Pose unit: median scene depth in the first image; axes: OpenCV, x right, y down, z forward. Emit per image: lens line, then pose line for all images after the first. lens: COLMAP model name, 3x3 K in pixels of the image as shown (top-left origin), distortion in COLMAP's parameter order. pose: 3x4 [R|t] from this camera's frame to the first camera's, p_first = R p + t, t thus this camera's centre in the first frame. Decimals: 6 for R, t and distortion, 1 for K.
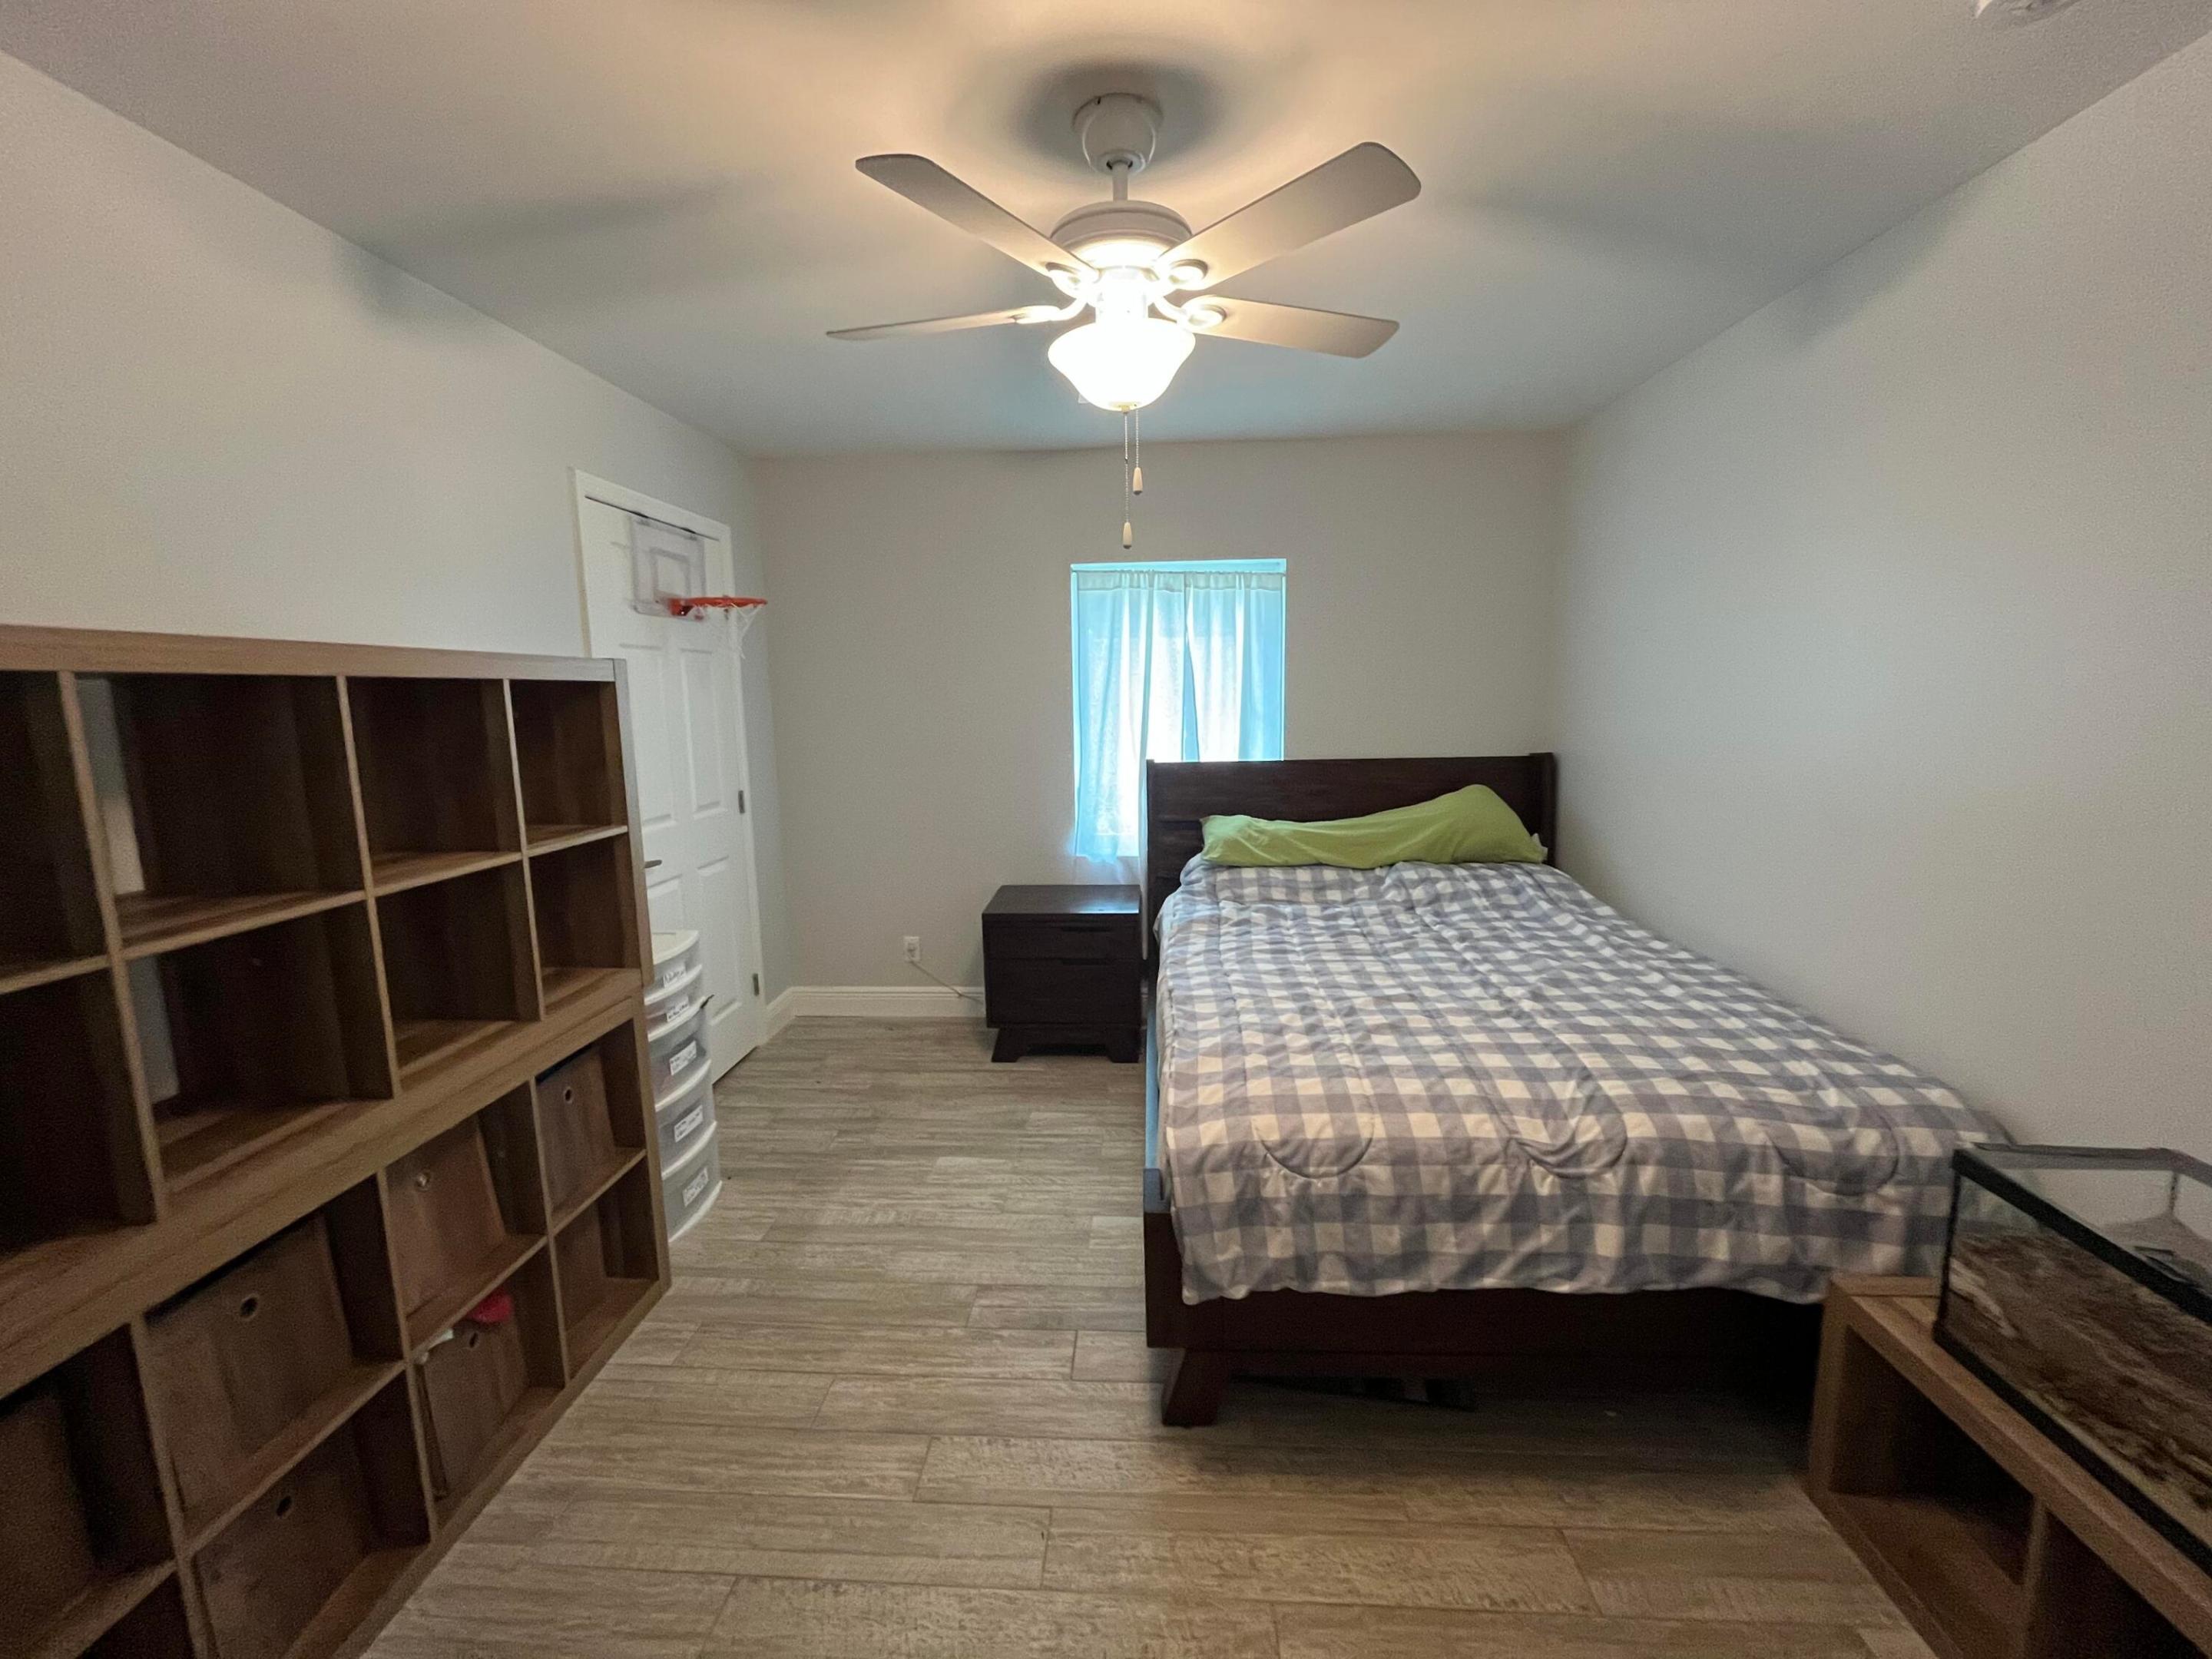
lens RADIAL K [[891.2, 0, 1107.9], [0, 891.2, 828.3], [0, 0, 1]] dist [-0.002741, -0.000347]
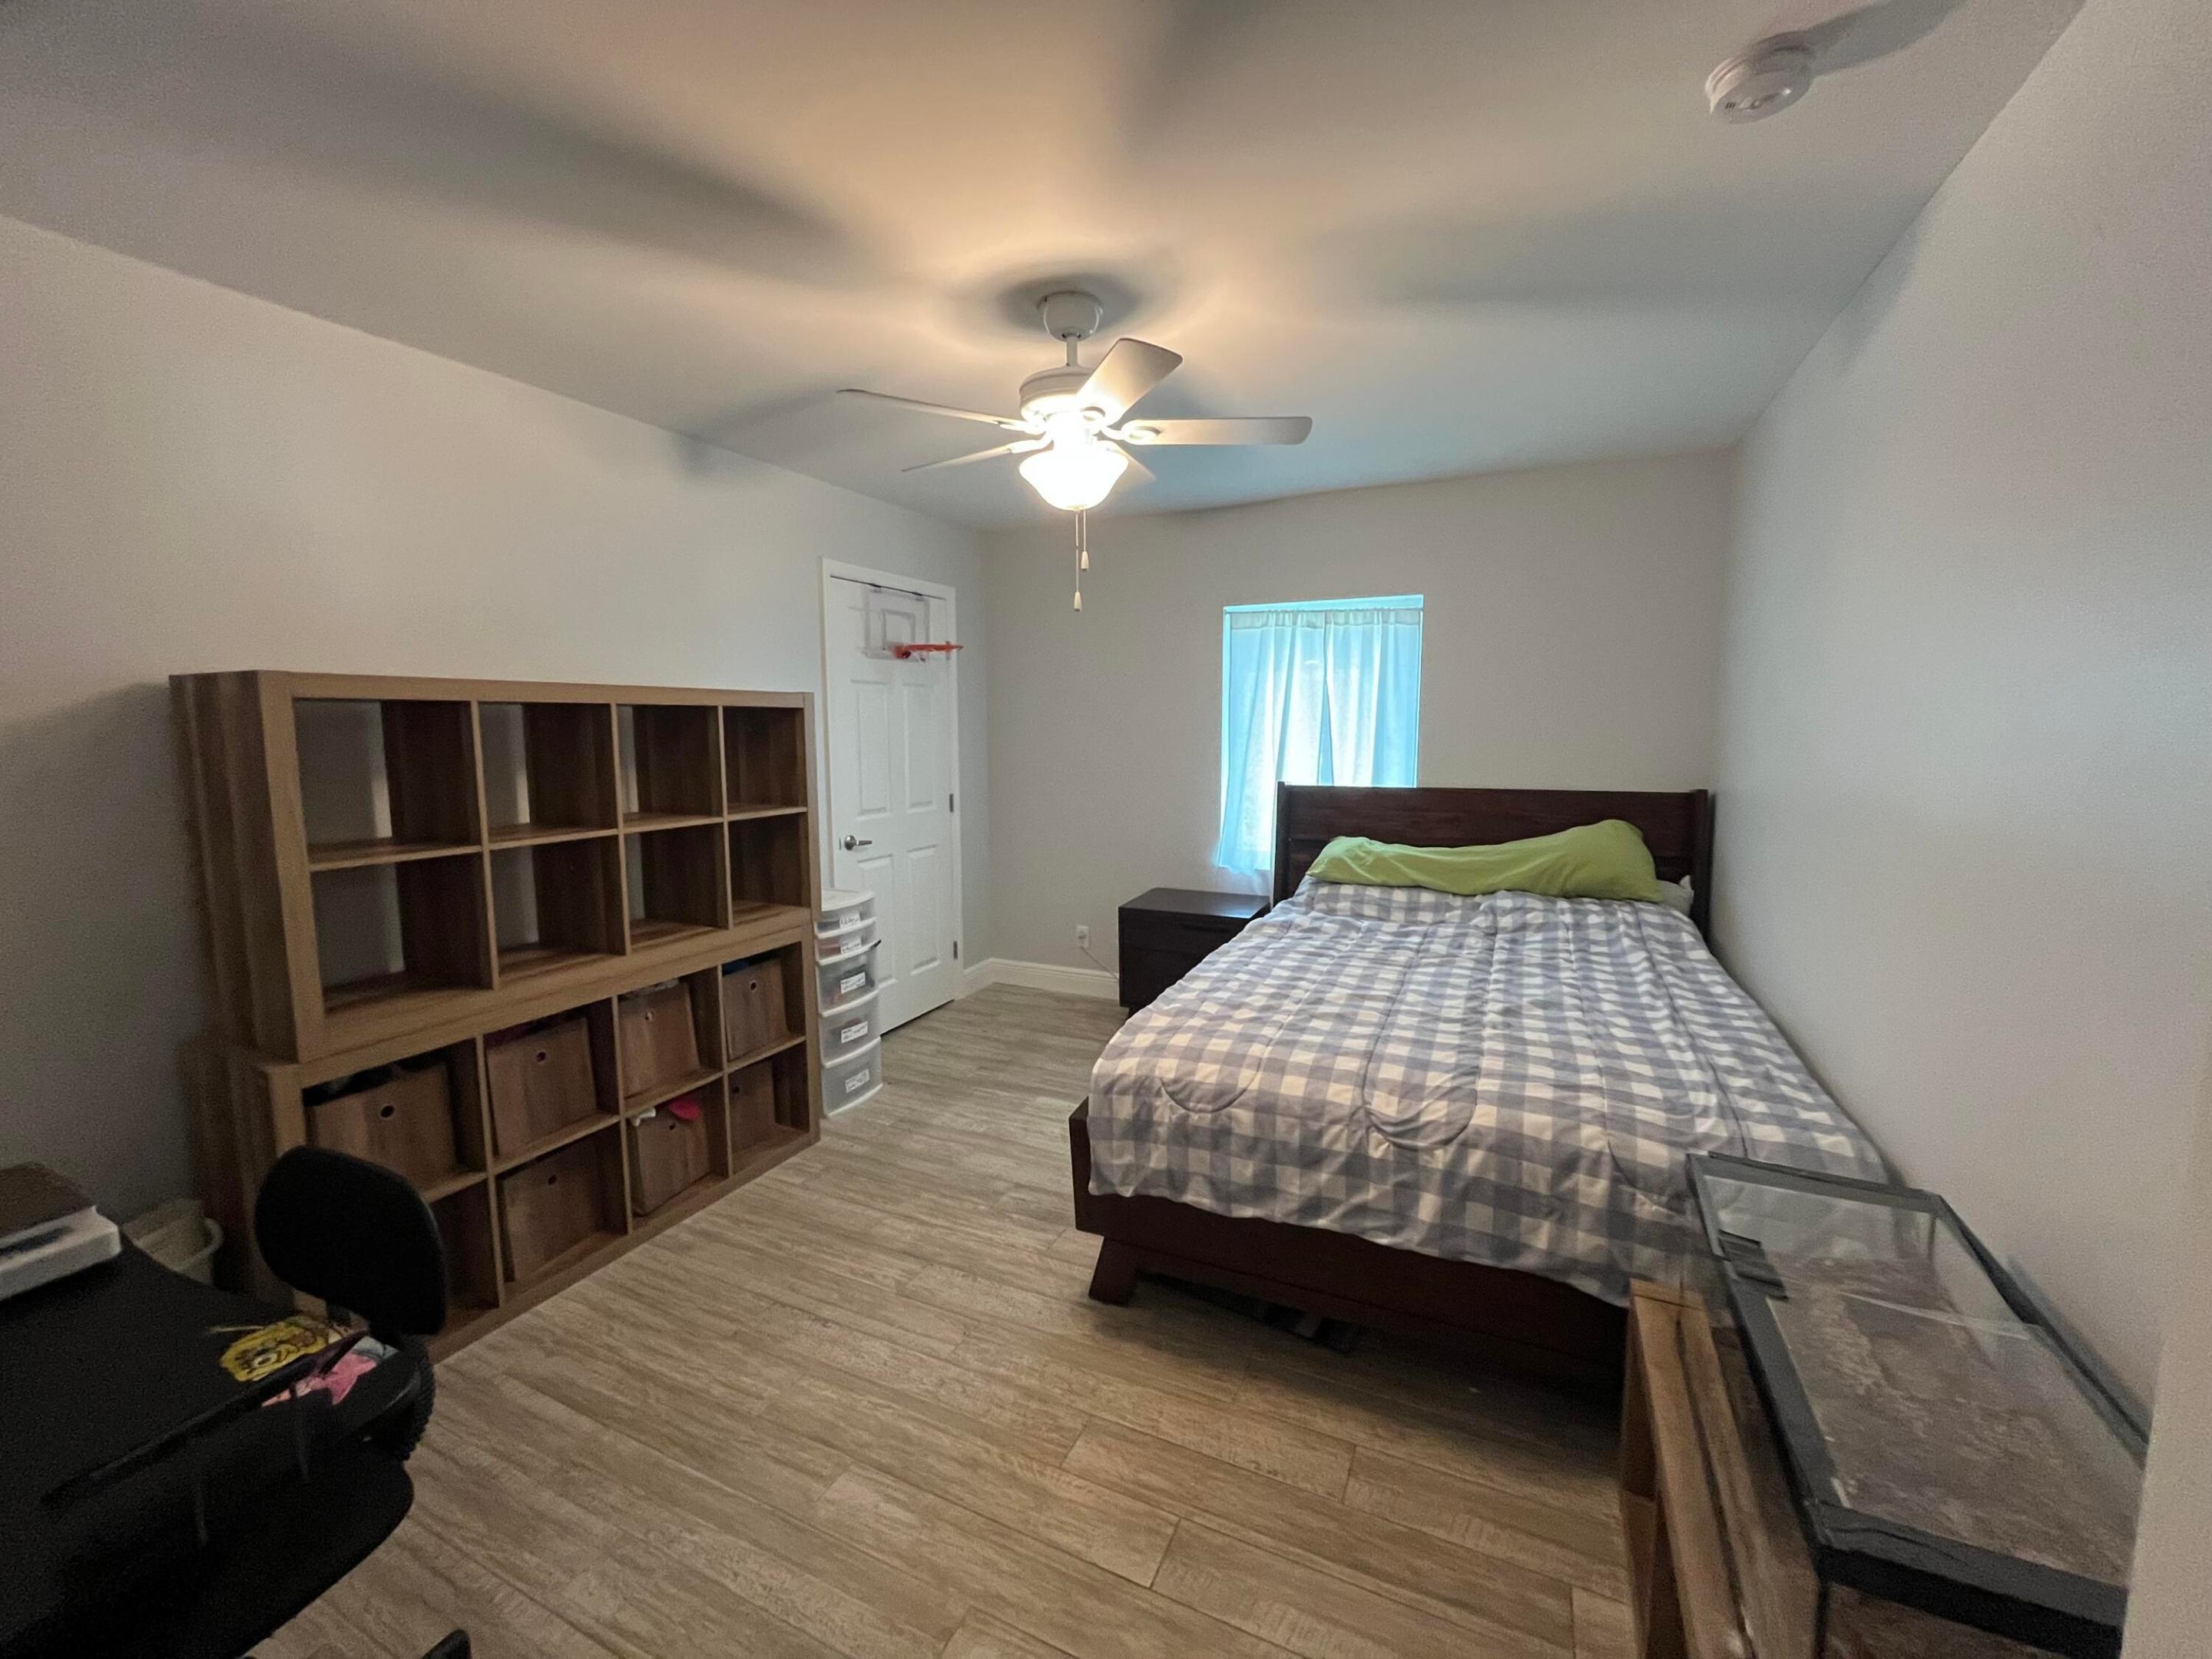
lens RADIAL K [[891.2, 0, 1107.9], [0, 891.2, 828.3], [0, 0, 1]] dist [-0.002741, -0.000347]
pose [[0.930184, 0.055546, -0.362867, 0.514621], [-0.066740, 0.997601, -0.018377, 0.029430], [0.360976, 0.041312, 0.931660, -0.195887]]
